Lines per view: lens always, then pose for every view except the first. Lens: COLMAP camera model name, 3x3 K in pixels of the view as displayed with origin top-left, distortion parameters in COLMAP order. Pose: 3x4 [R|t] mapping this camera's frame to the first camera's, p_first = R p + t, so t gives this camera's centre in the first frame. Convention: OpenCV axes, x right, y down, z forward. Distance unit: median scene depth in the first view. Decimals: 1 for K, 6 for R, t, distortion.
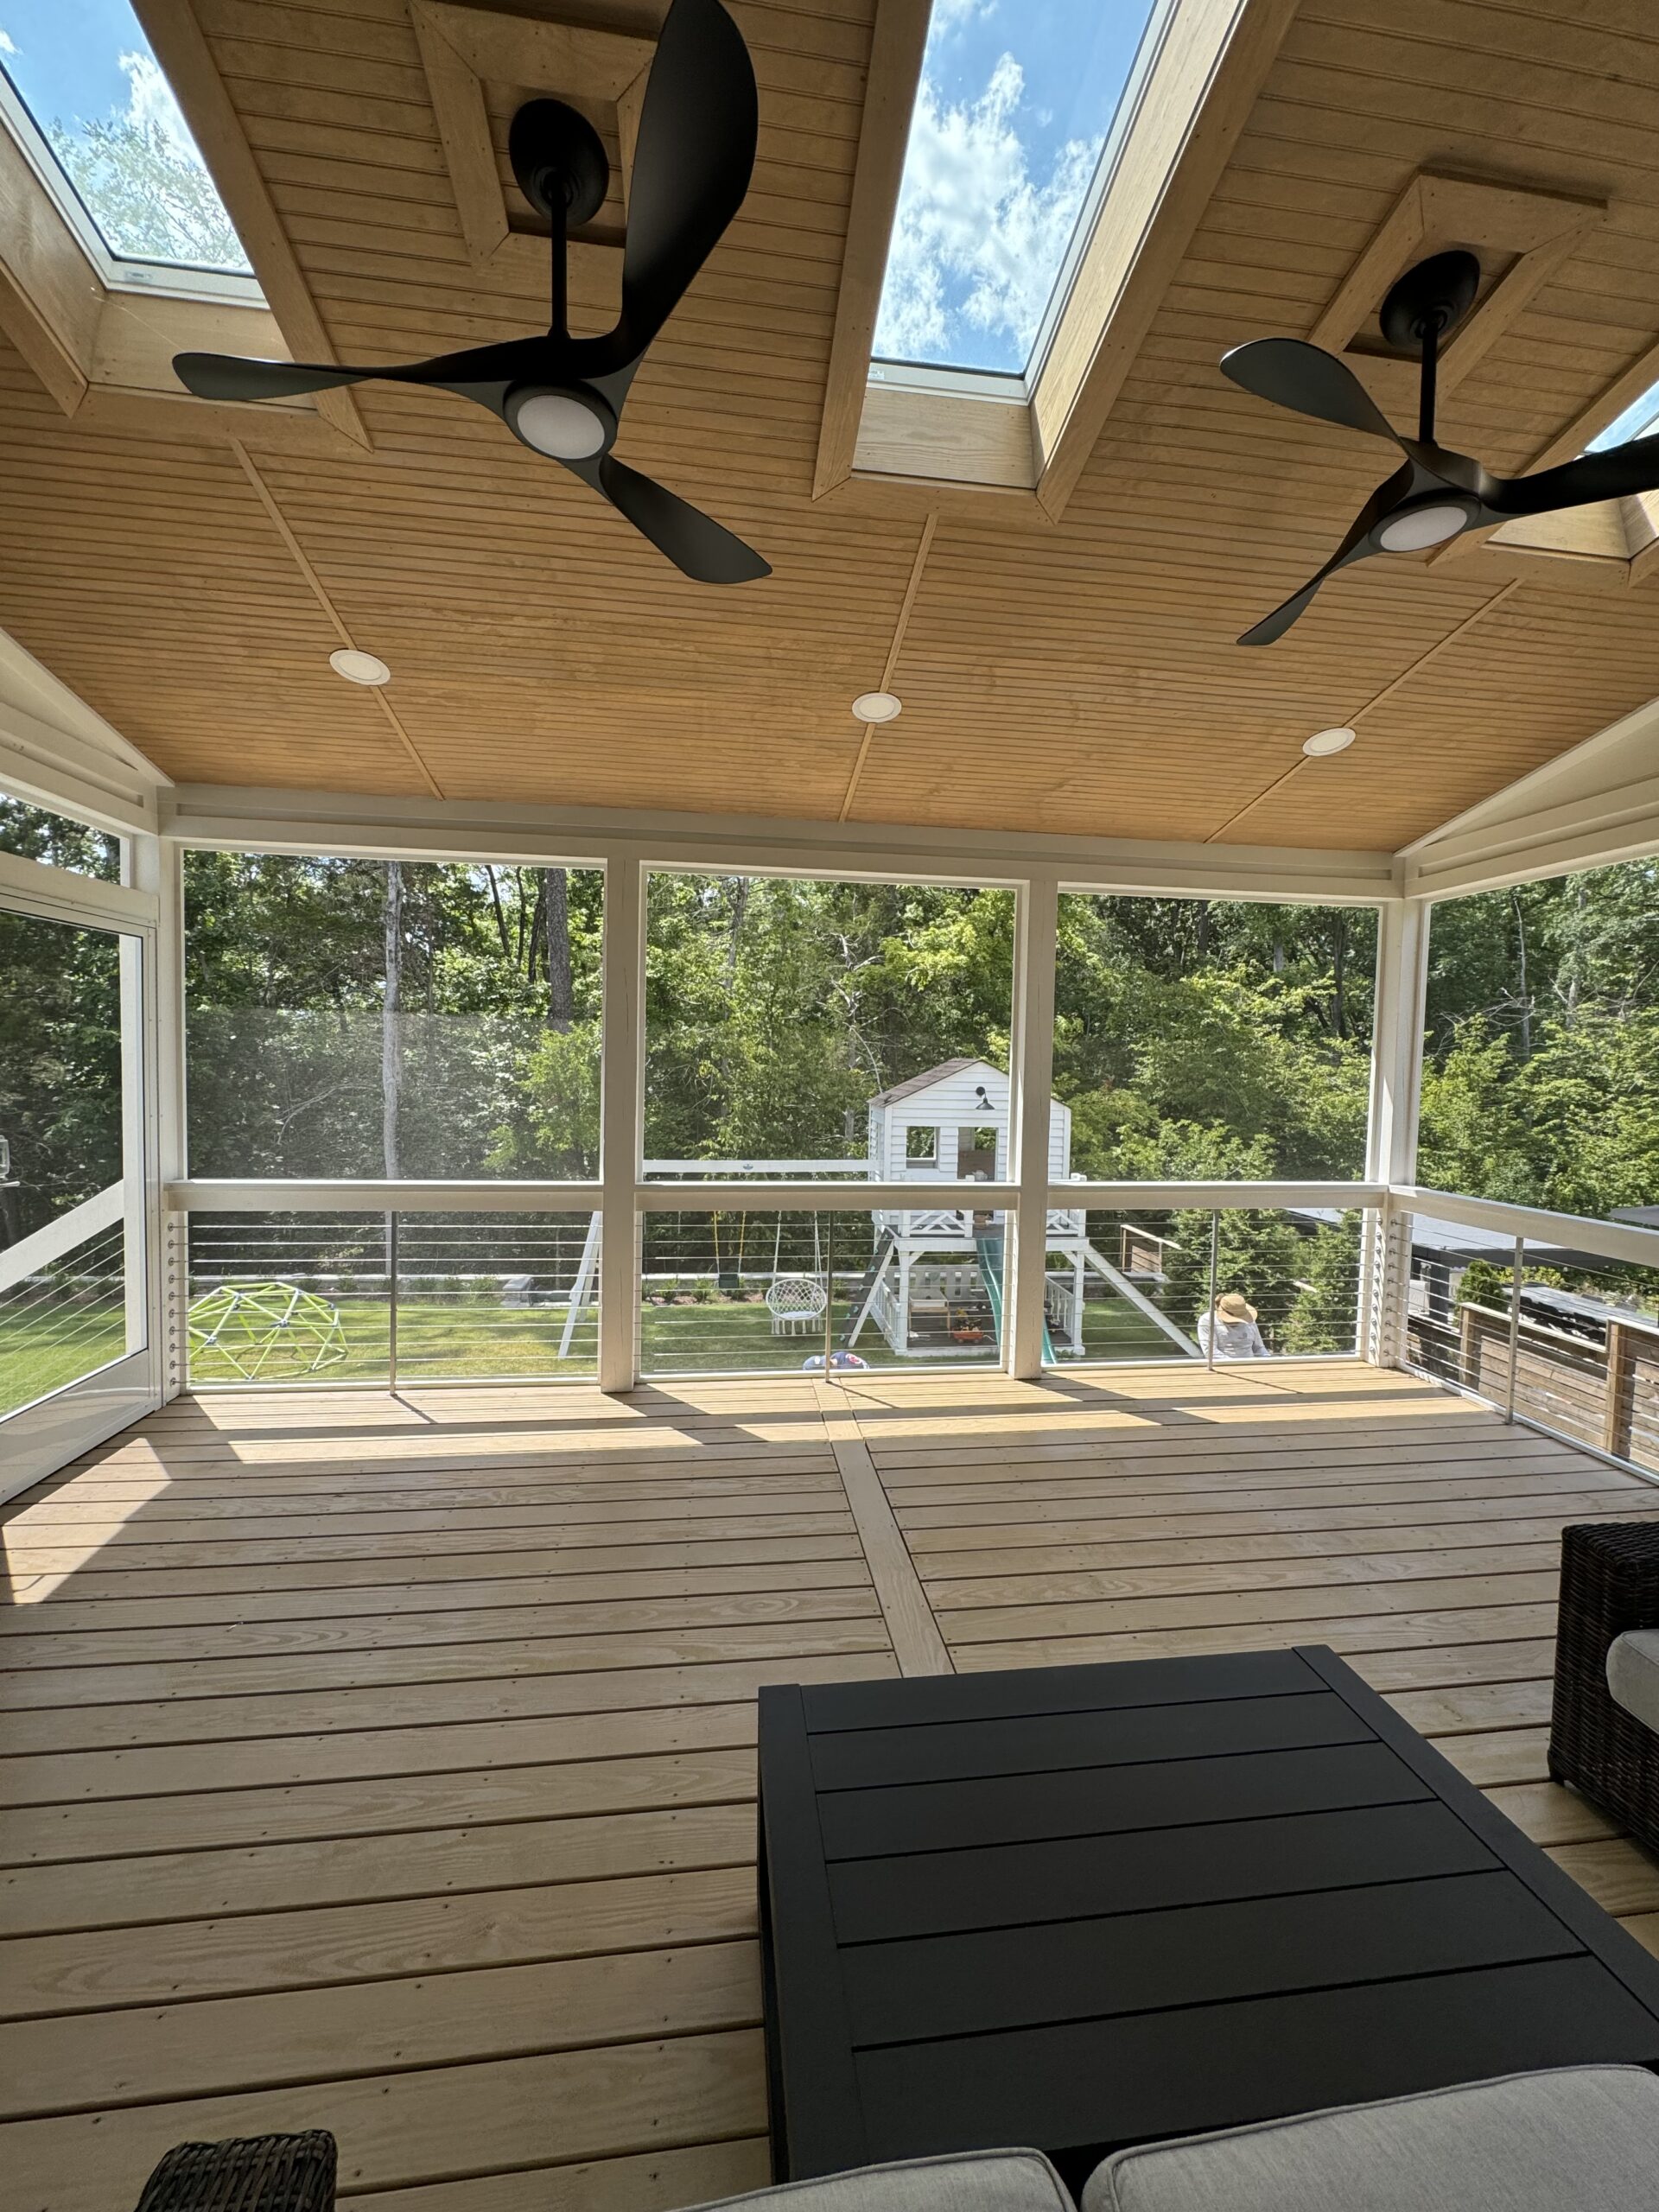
lens RADIAL K [[882.5, 0, 833.0], [0, 882.5, 1106.4], [0, 0, 1]] dist [-0.000523, -0.000281]
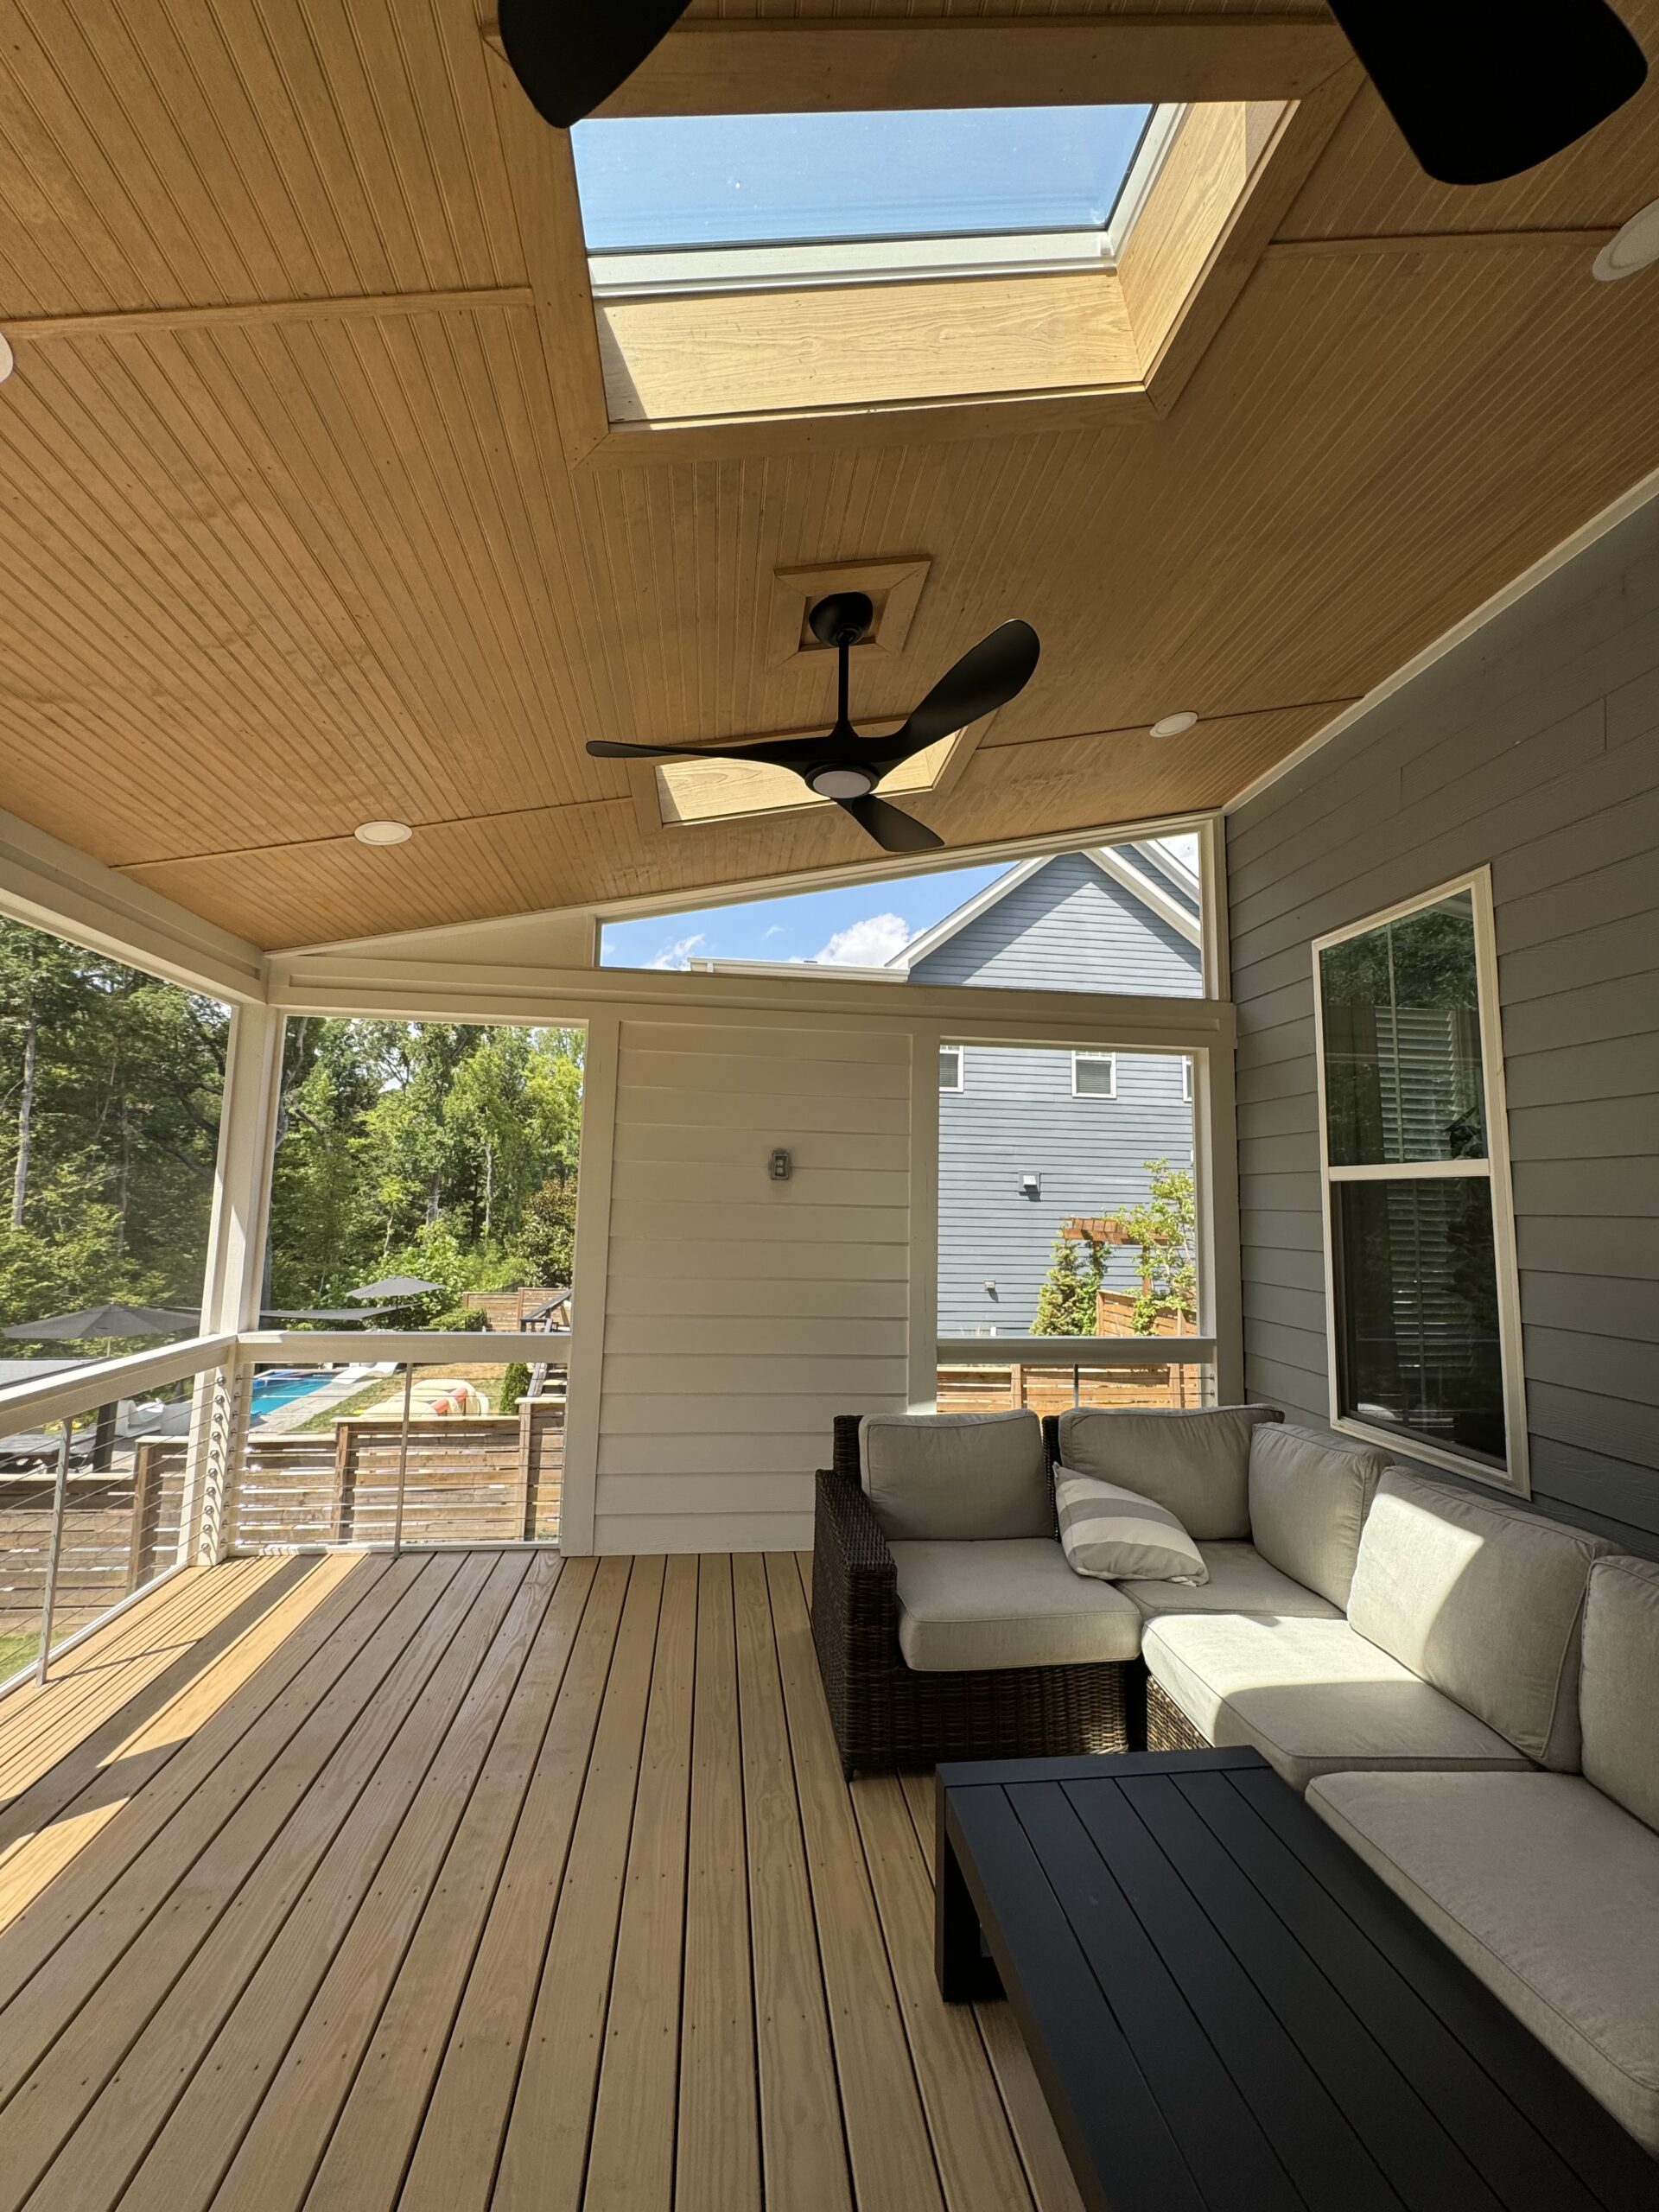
lens RADIAL K [[882.5, 0, 828.3], [0, 882.5, 1101.9], [0, 0, 1]] dist [-0.000523, -0.000281]
pose [[0.007187, 0.095281, 0.995424, -0.345382], [0.029747, 0.994989, -0.095454, -0.052804], [-0.999532, 0.030297, 0.004317, 0.647767]]
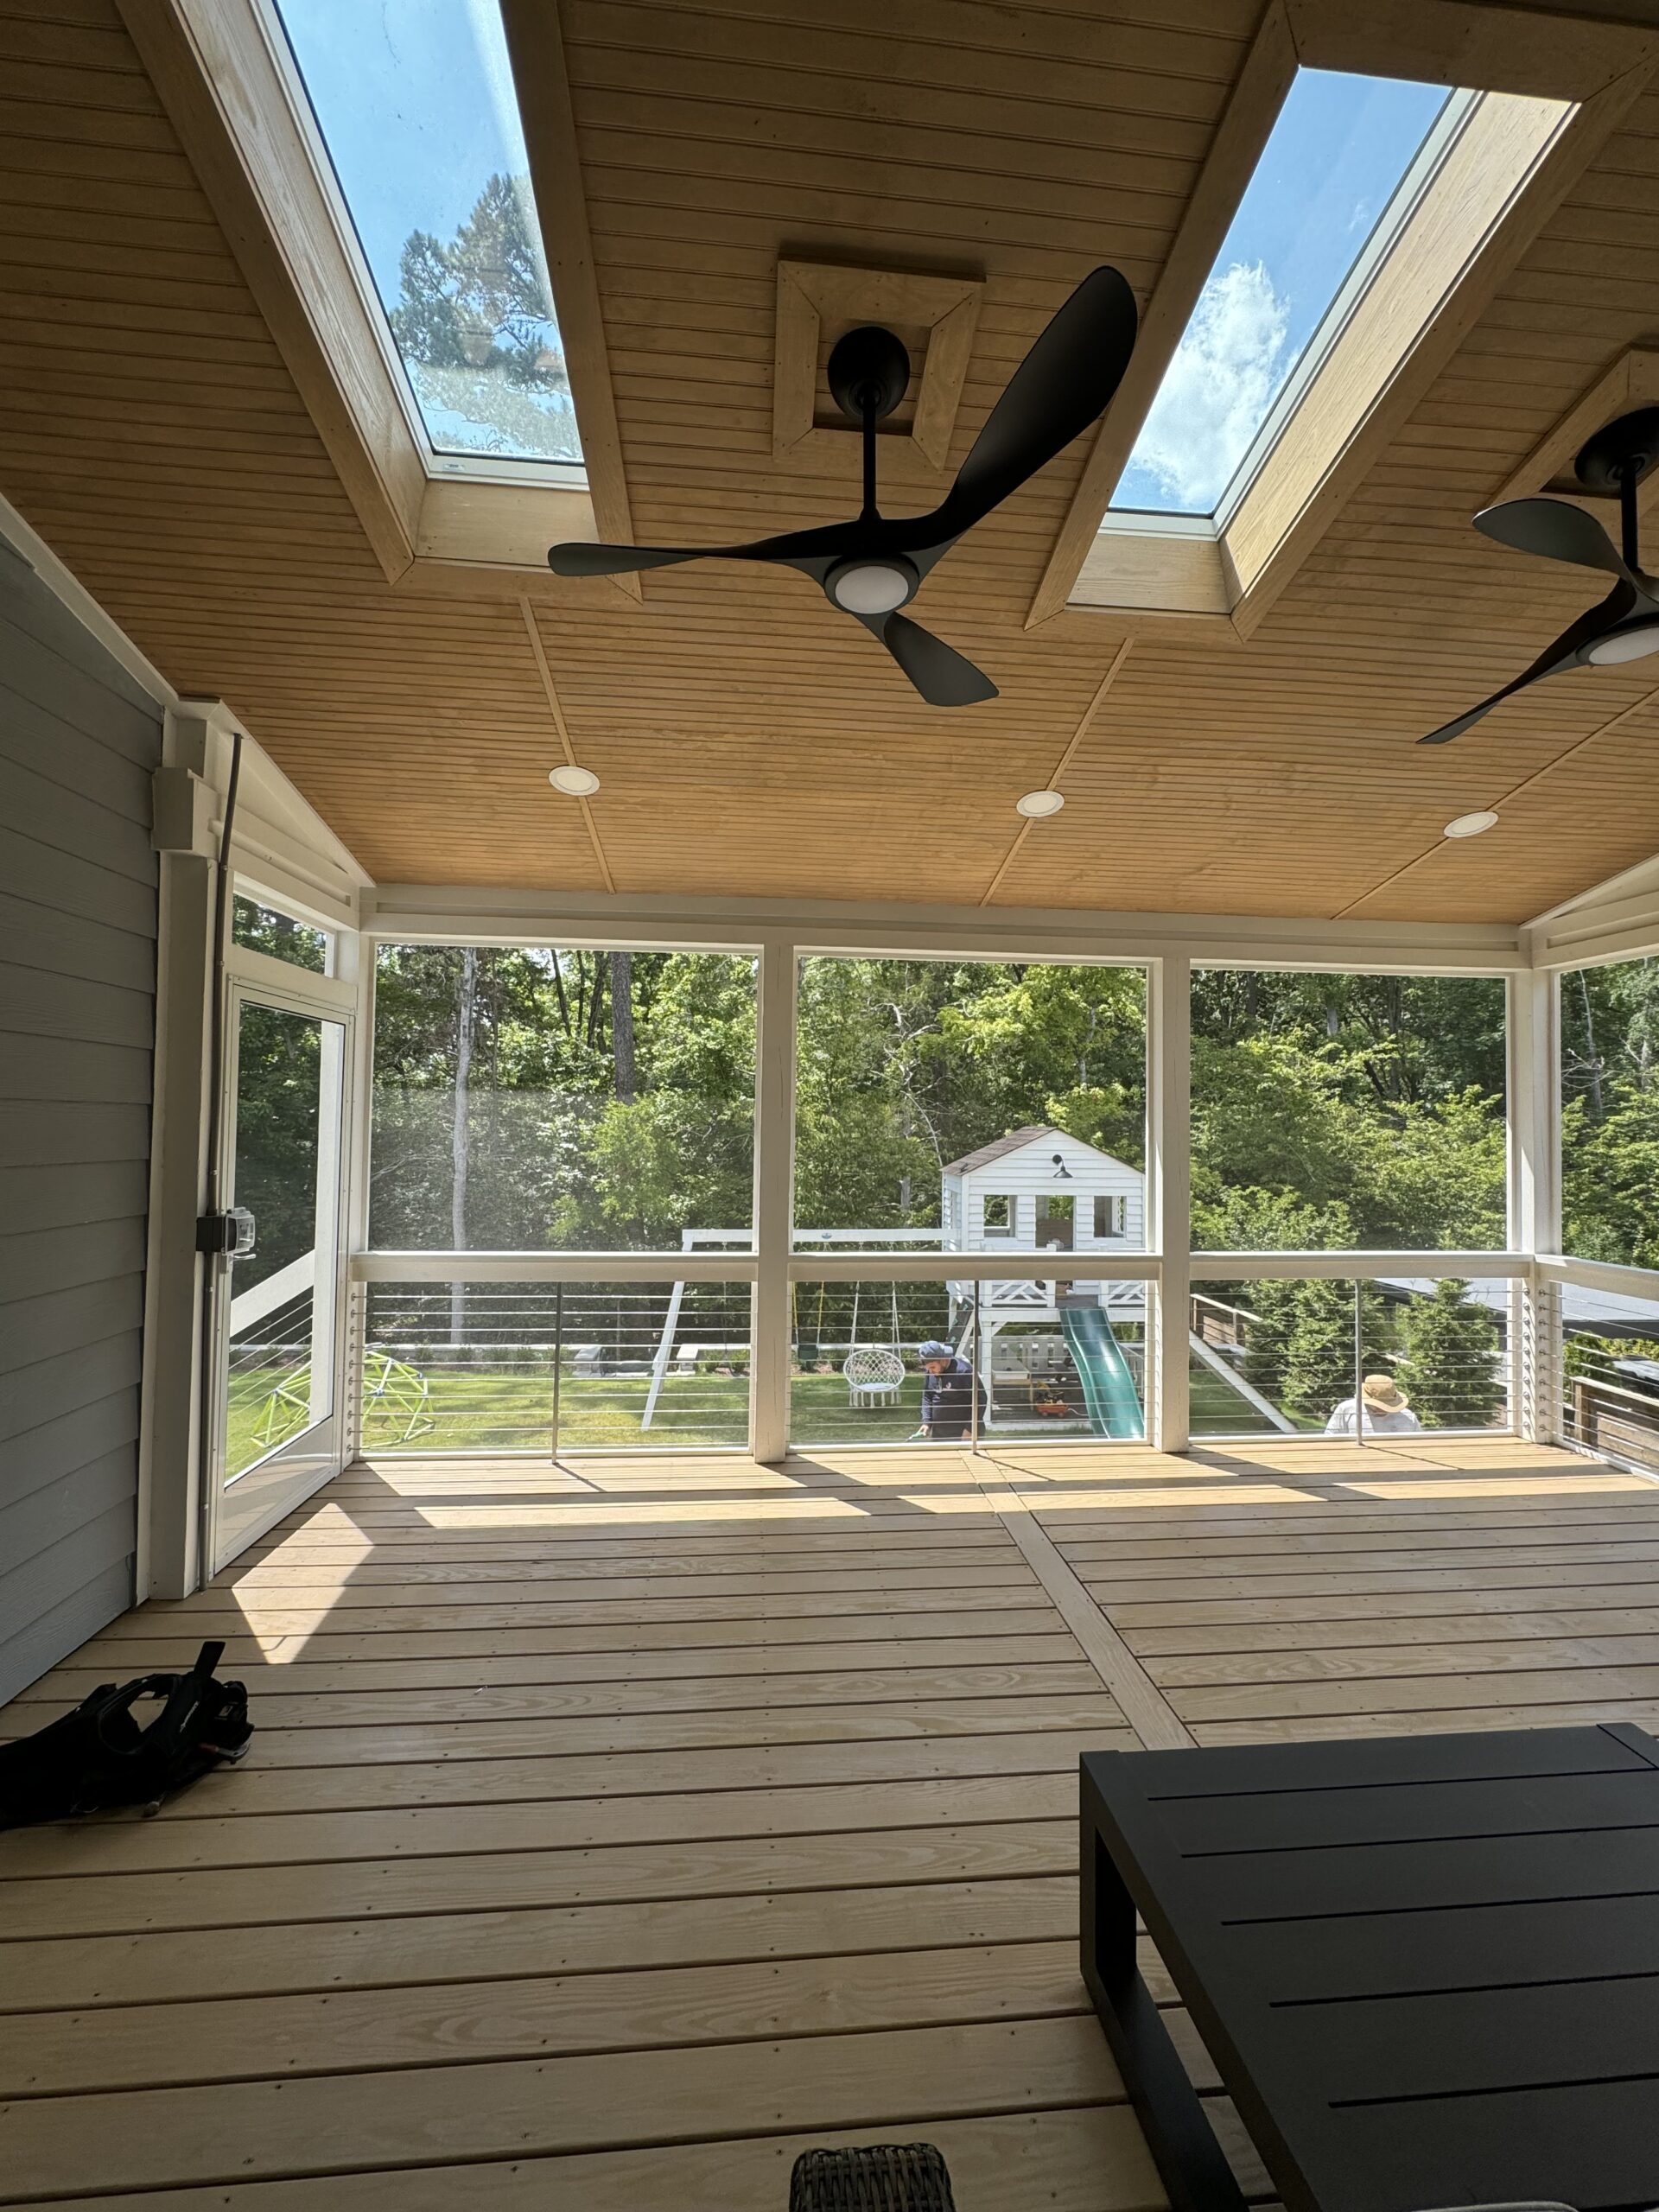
lens RADIAL K [[882.5, 0, 833.7], [0, 882.5, 1105.8], [0, 0, 1]] dist [-0.000523, -0.000281]
pose [[0.999081, -0.008611, -0.041979, -0.172012], [0.005361, 0.997024, -0.076907, -0.007848], [0.042516, 0.076611, 0.996154, -0.049664]]
